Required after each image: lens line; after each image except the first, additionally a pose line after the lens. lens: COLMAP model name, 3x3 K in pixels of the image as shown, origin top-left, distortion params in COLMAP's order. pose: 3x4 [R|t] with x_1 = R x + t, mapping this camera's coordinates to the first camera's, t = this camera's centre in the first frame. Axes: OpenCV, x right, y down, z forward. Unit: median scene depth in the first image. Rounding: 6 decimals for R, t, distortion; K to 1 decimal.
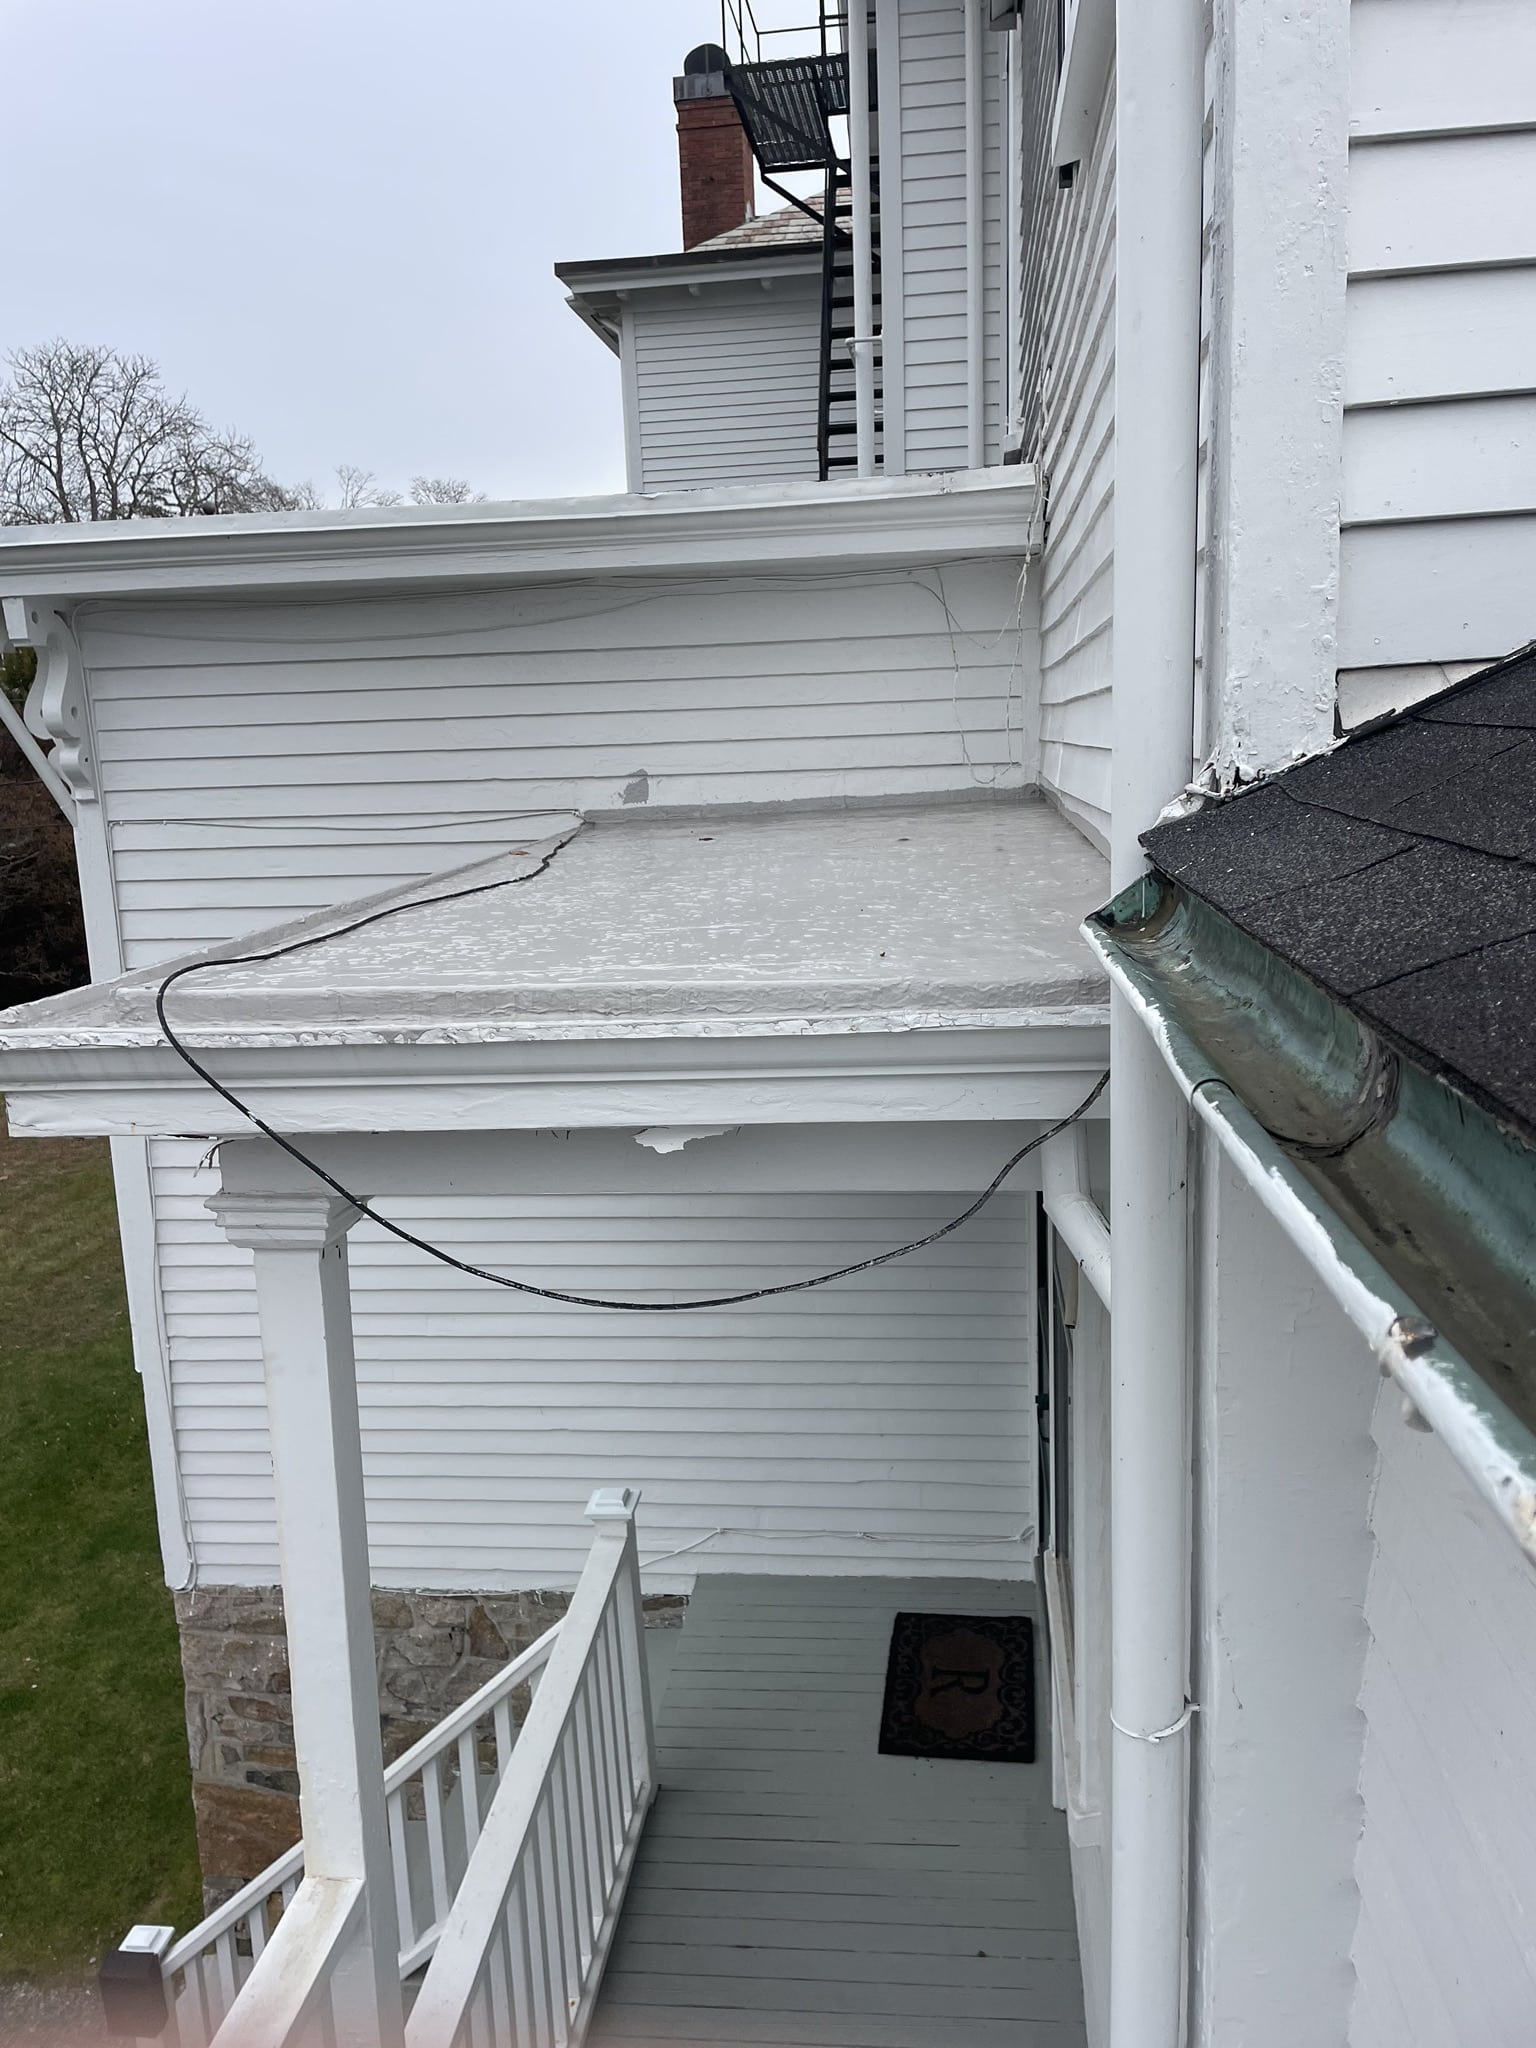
lens RADIAL K [[1506.3, 0, 768.0], [0, 1506.3, 1024.0], [0, 0, 1]] dist [0.077677, -0.109080]
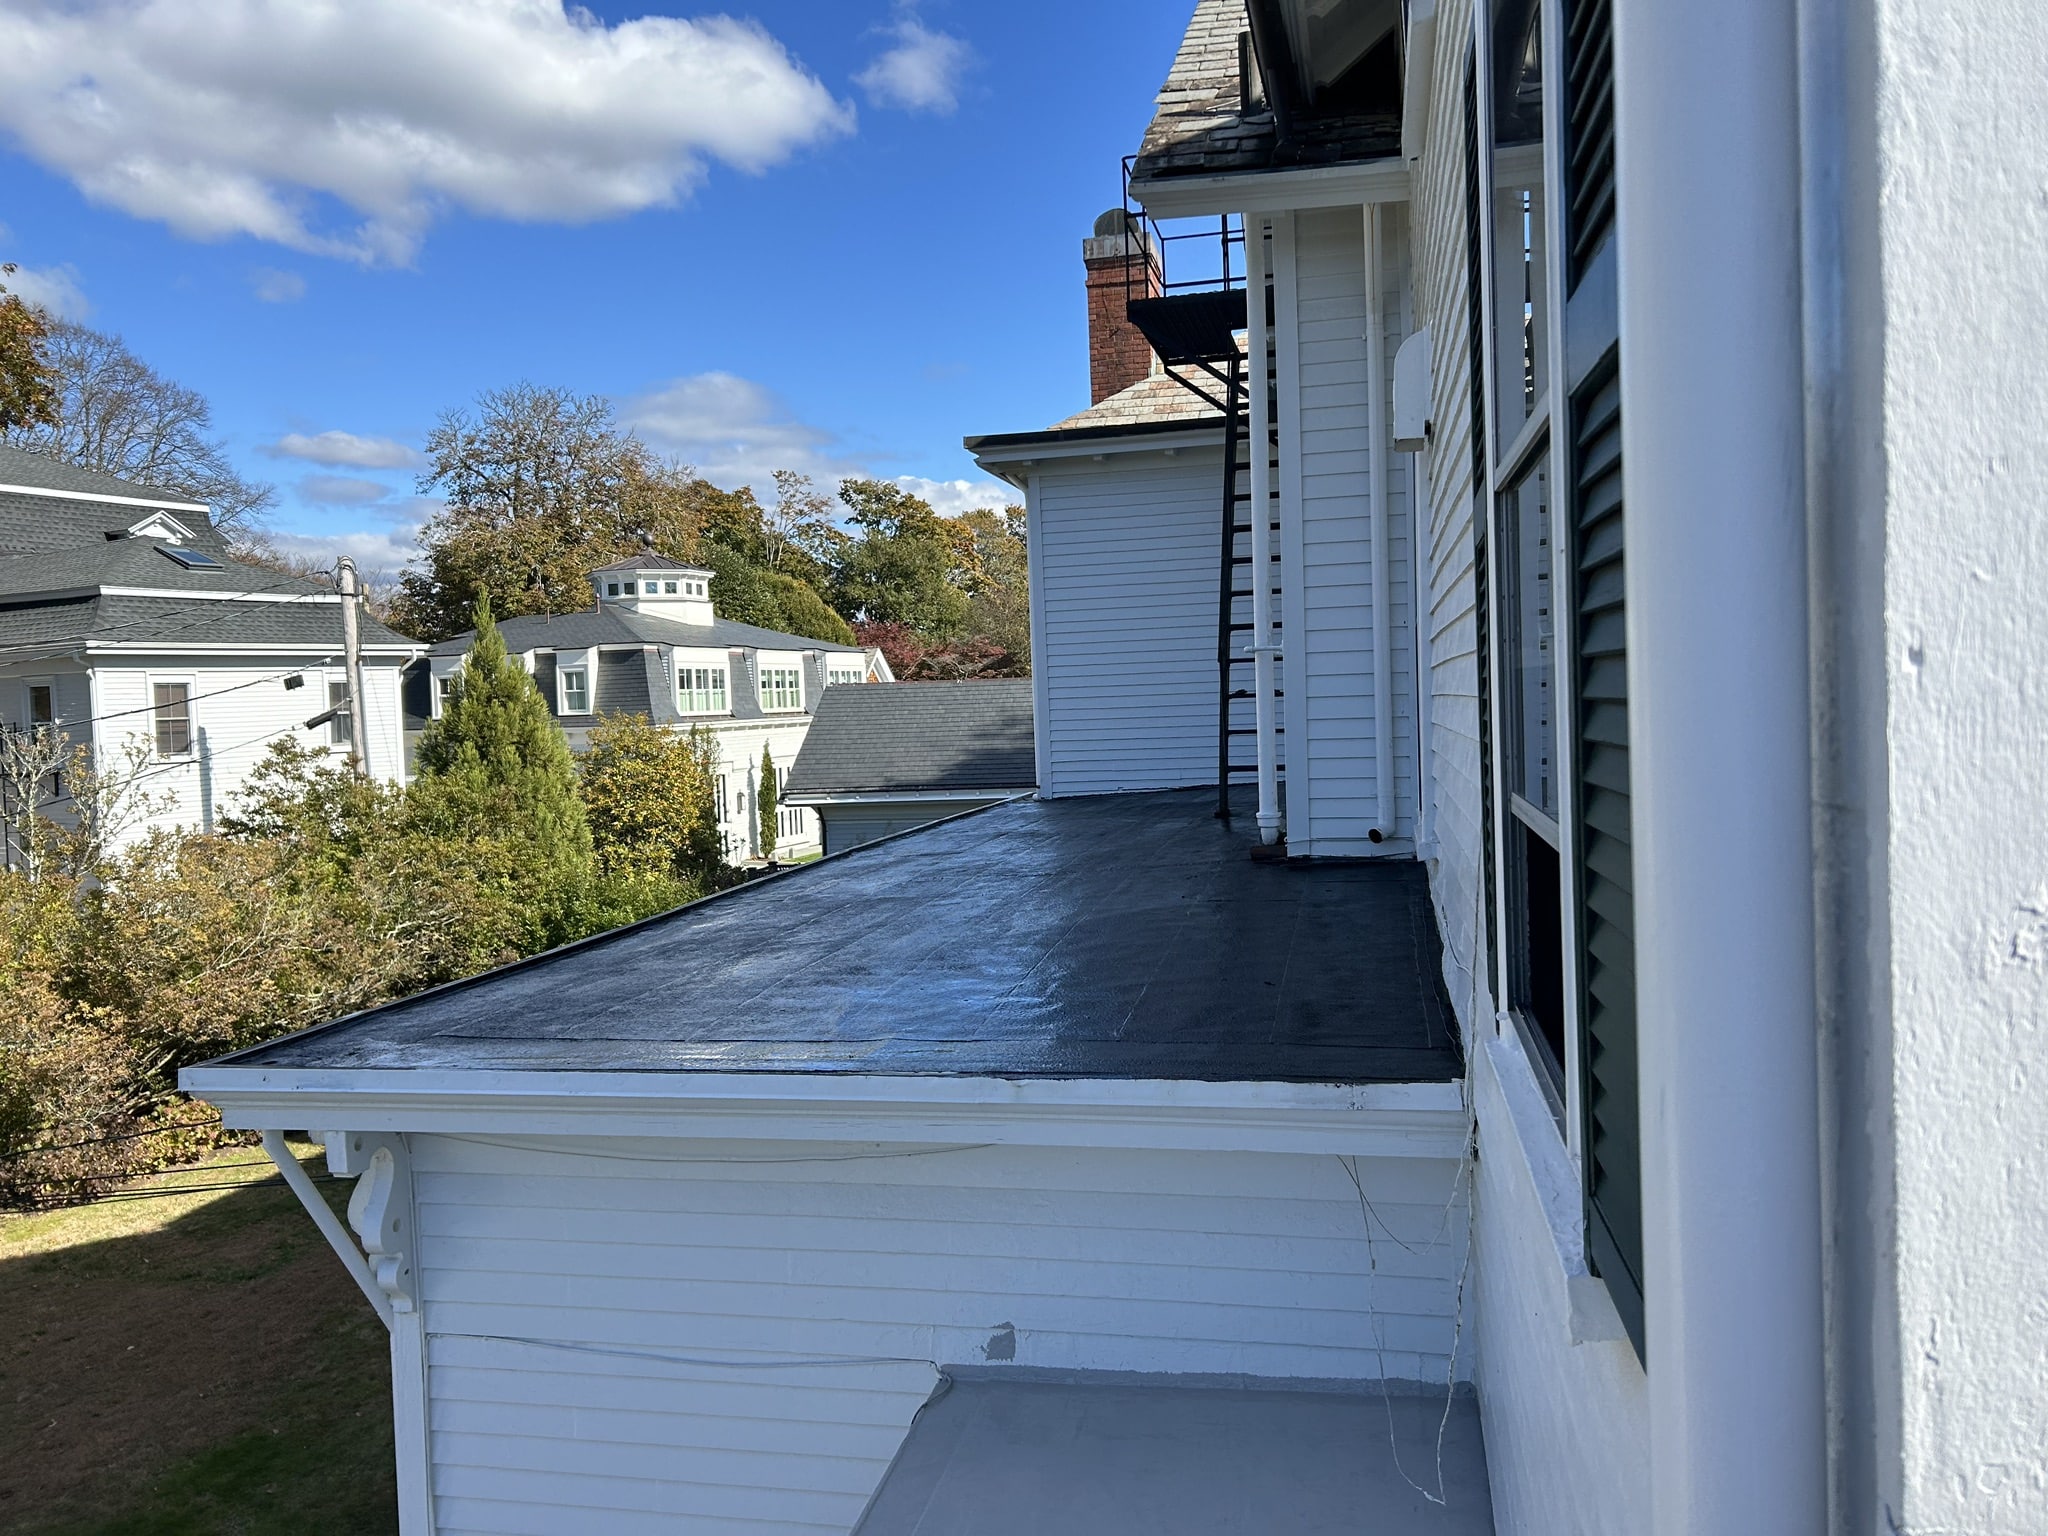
lens RADIAL K [[1487.9, 0, 1072.2], [0, 1487.9, 767.6], [0, 0, 1]] dist [-0.001535, -0.003610]
pose [[0.997569, 0.006398, -0.069389, 0.010652], [-0.015347, 0.991497, -0.129218, -0.359431], [0.067972, 0.129969, 0.989185, 0.103268]]
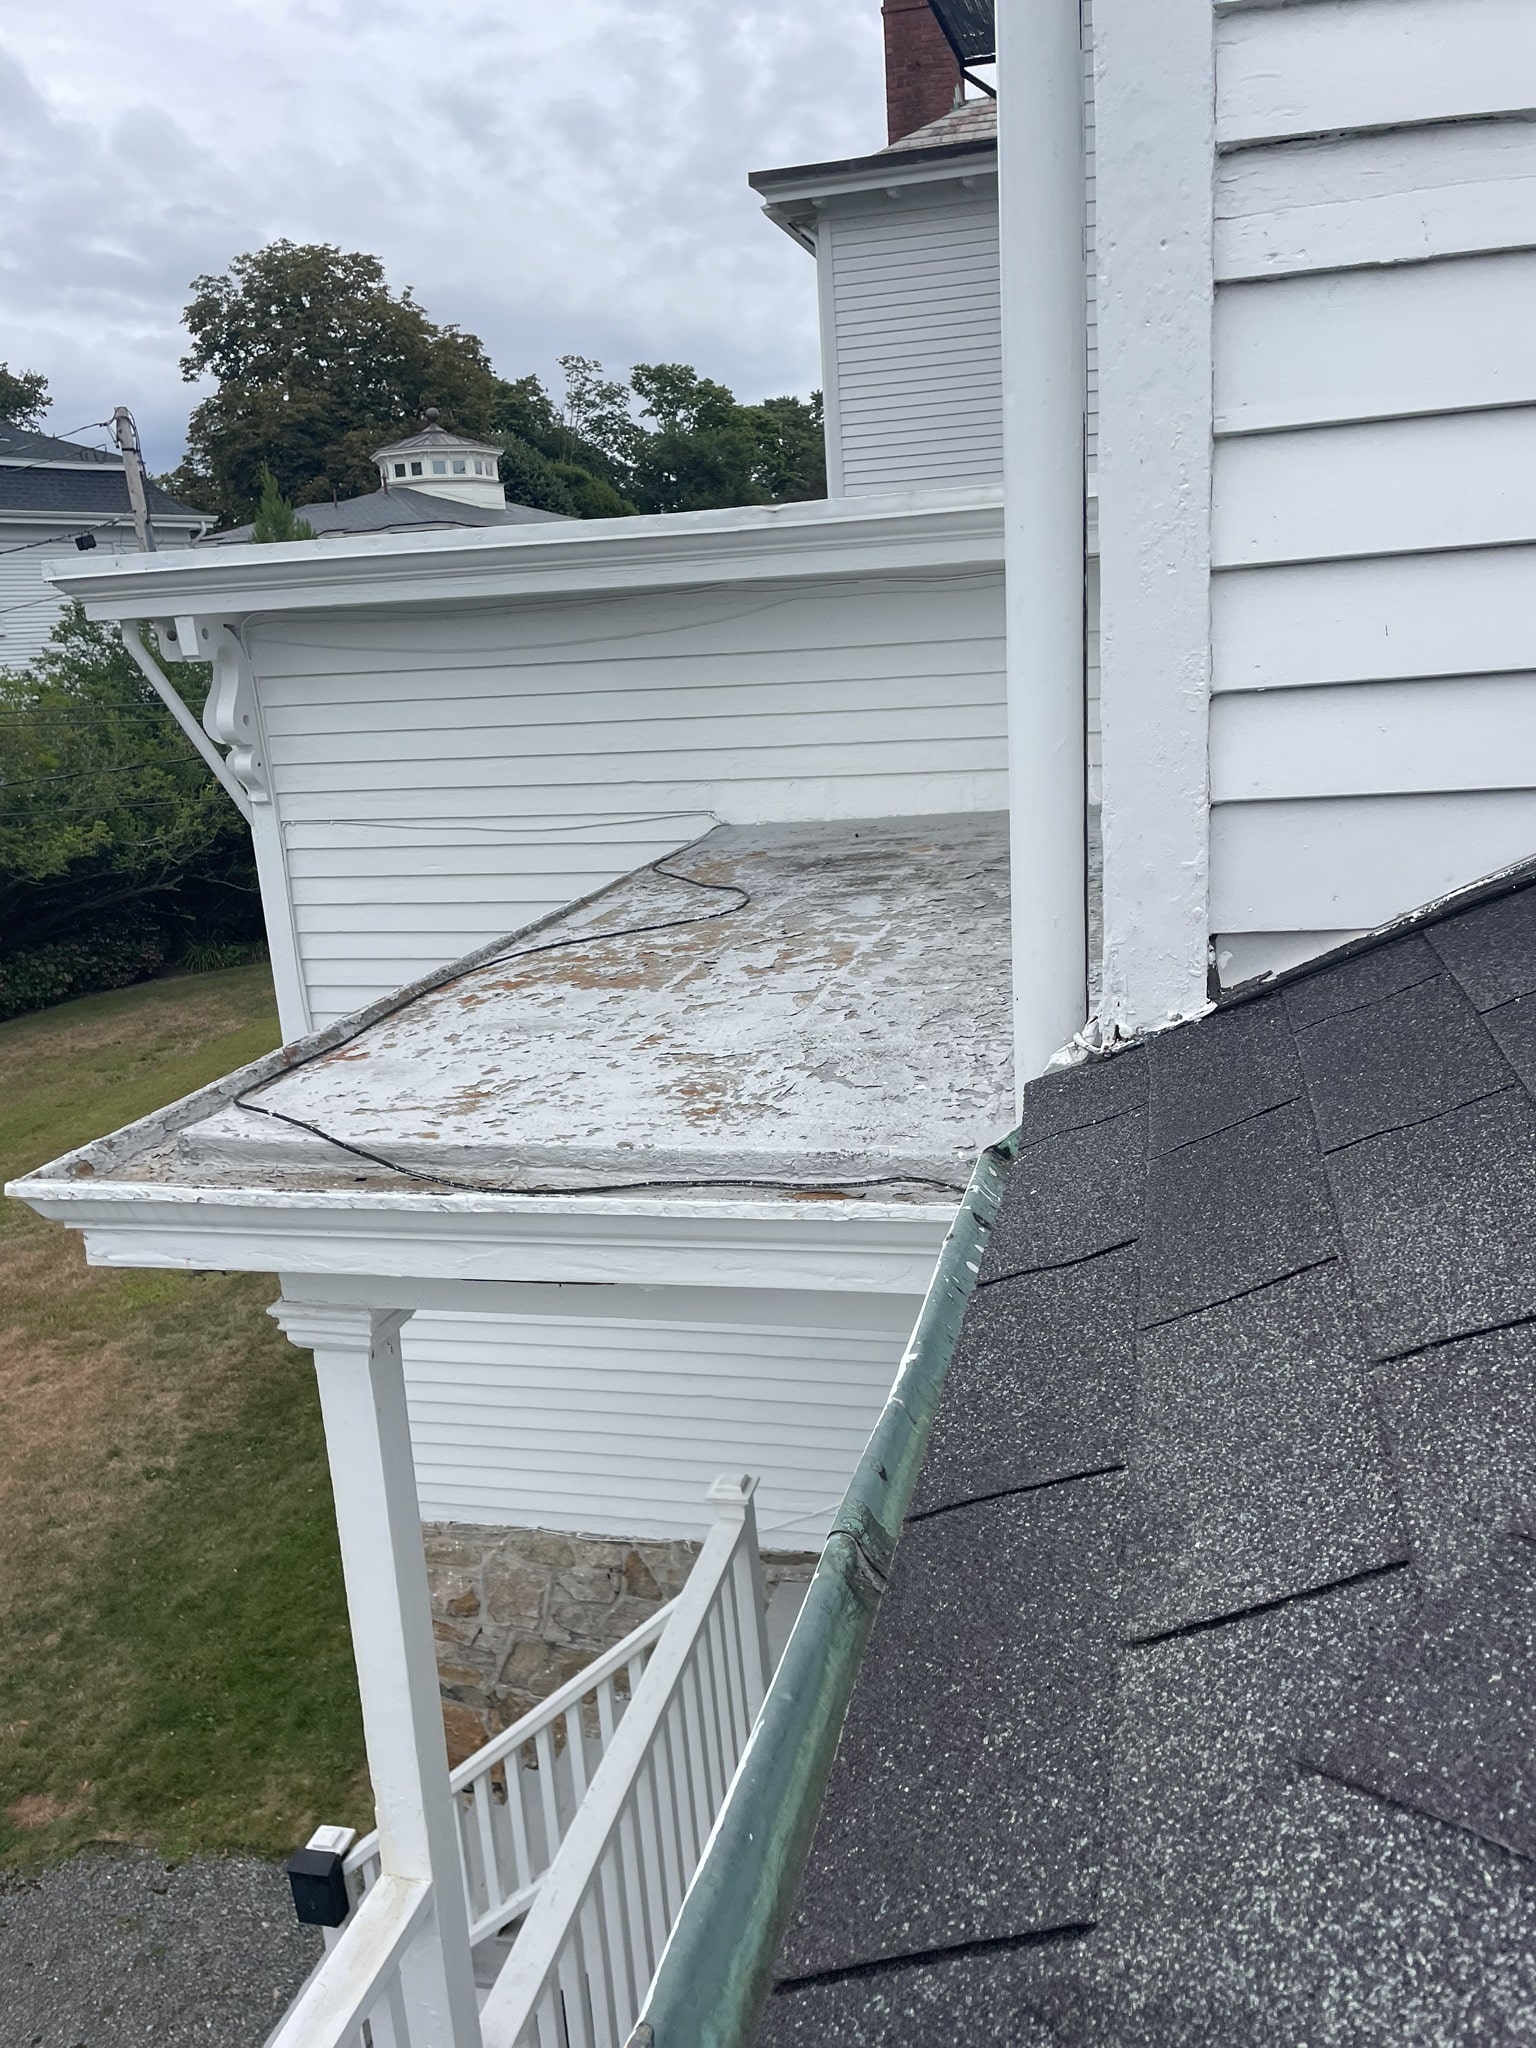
lens RADIAL K [[1511.5, 0, 807.5], [0, 1511.5, 1041.7], [0, 0, 1]] dist [0.085525, -0.121055]
pose [[0.992426, 0.013199, -0.122132, 0.062583], [-0.003322, 0.996731, 0.080724, -0.067218], [0.122798, -0.079707, 0.989226, -0.018991]]
